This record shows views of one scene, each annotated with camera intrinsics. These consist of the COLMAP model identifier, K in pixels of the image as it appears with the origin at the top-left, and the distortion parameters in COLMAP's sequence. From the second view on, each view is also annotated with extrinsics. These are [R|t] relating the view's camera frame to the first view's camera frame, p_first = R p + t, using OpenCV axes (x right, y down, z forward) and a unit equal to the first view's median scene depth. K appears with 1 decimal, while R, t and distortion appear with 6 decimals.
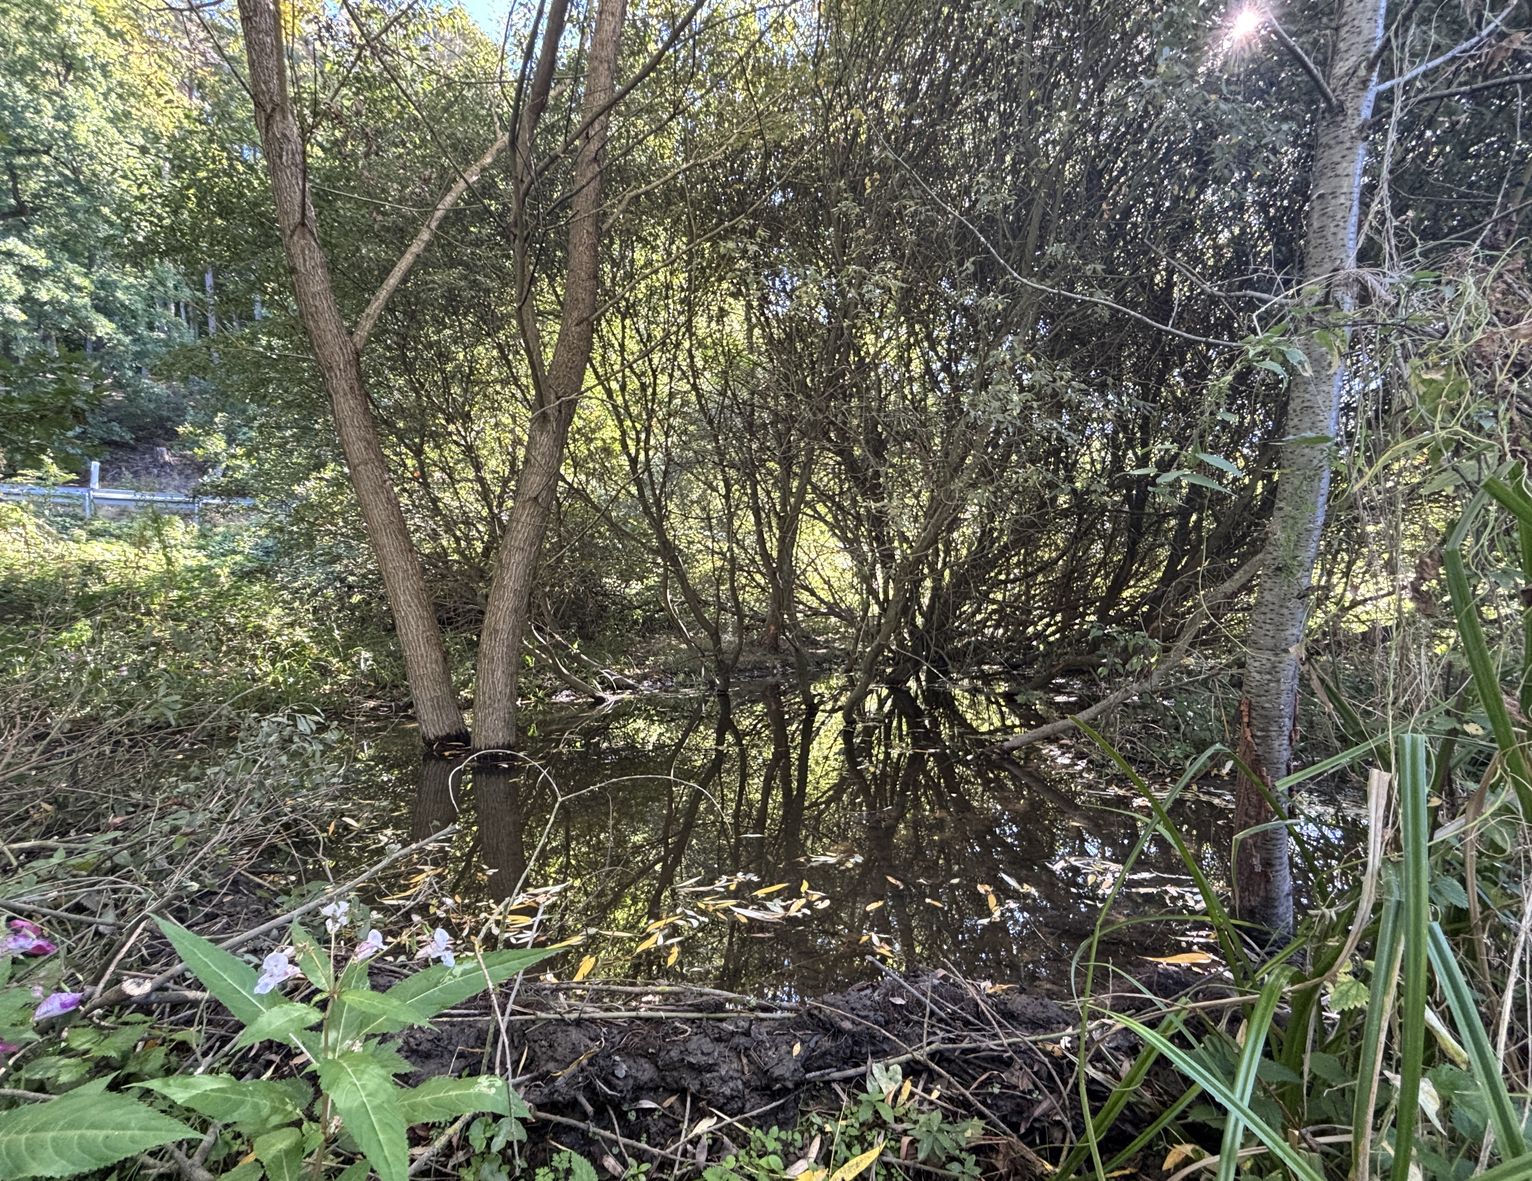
lens RADIAL K [[772.1, 0, 765.4], [0, 772.1, 590.0], [0, 0, 1]] dist [-0.000999, -0.000107]
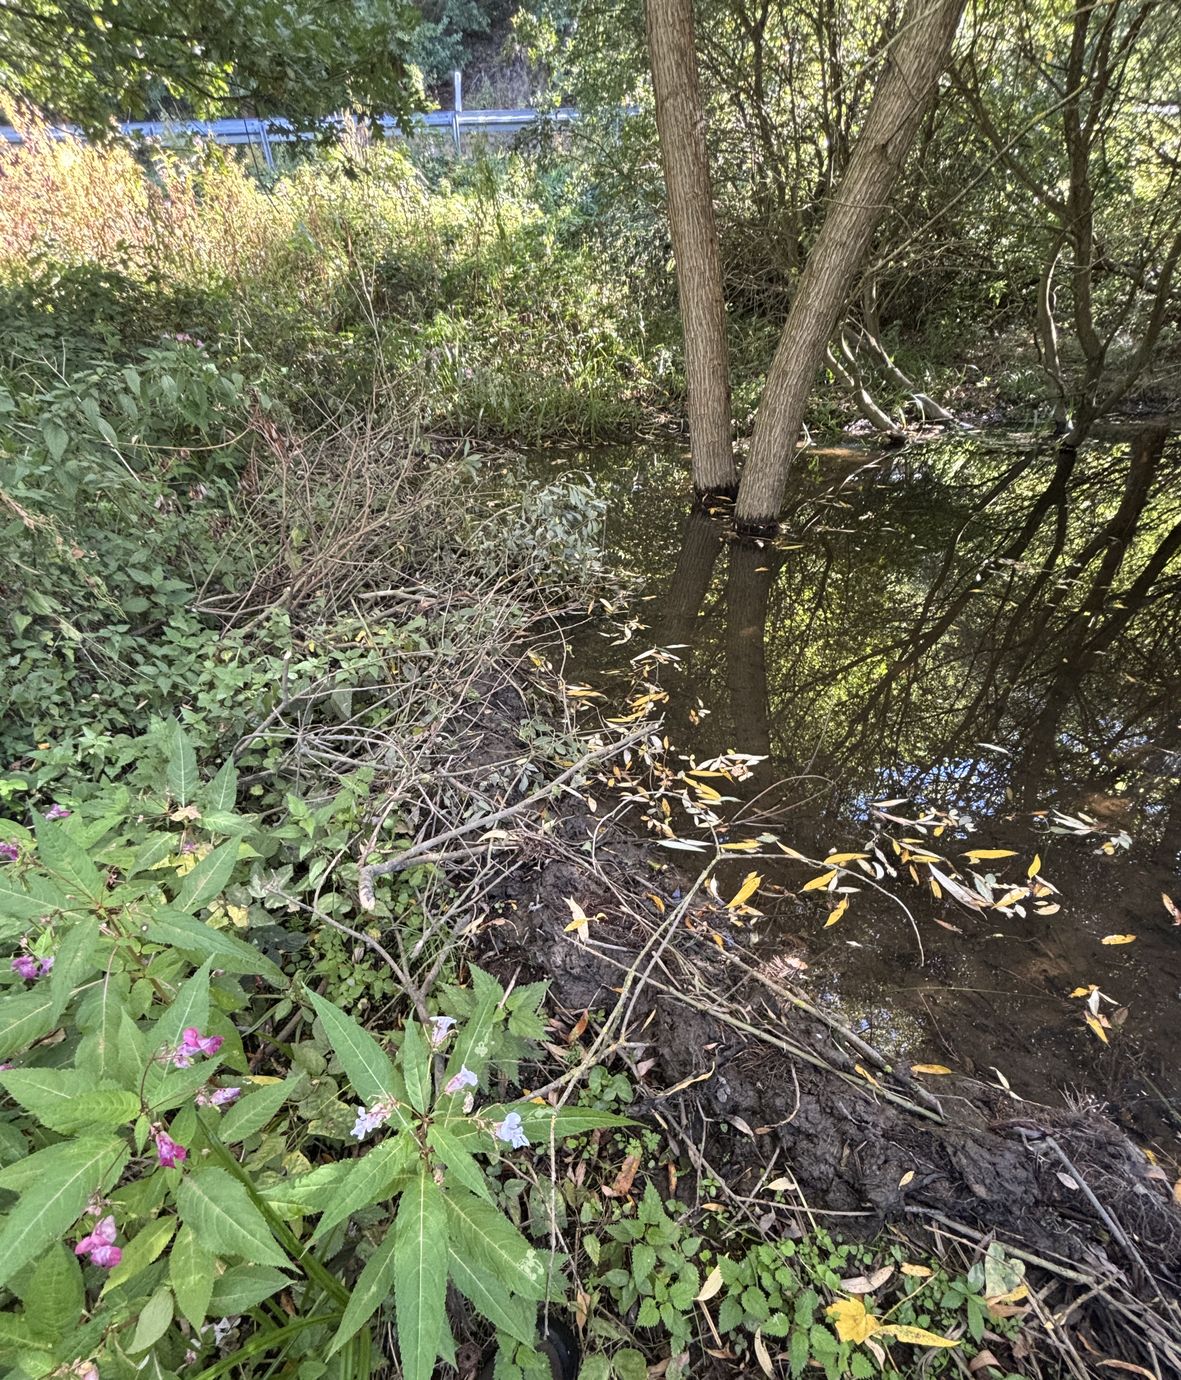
lens RADIAL K [[640.1, 0, 595.9], [0, 640.1, 692.2], [0, 0, 1]] dist [-0.002391, 0.000443]
pose [[0.795863, 0.387959, -0.464855, -0.080776], [0.021774, 0.748915, 0.662308, -0.224974], [0.605085, -0.537229, 0.587586, 0.415570]]
